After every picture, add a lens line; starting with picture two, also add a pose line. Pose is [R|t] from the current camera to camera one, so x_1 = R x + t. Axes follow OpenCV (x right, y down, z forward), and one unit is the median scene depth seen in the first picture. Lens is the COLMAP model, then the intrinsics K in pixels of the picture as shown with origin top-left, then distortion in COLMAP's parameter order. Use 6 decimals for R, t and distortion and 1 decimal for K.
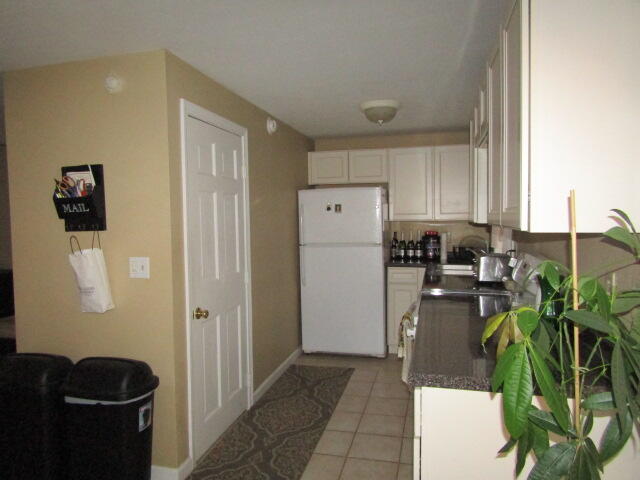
lens RADIAL K [[460.1, 0, 321.5], [0, 460.1, 240.0], [0, 0, 1]] dist [0.007735, -0.004059]
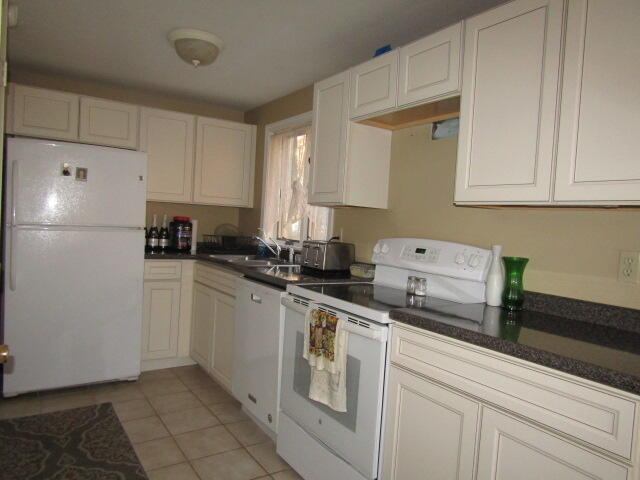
lens RADIAL K [[460.1, 0, 320.0], [0, 460.1, 238.8], [0, 0, 1]] dist [0.007735, -0.004059]
pose [[0.676579, 0.022173, 0.736036, -0.221925], [-0.024927, 0.999663, -0.007201, 0.023021], [-0.735948, -0.013475, 0.676904, 0.269338]]
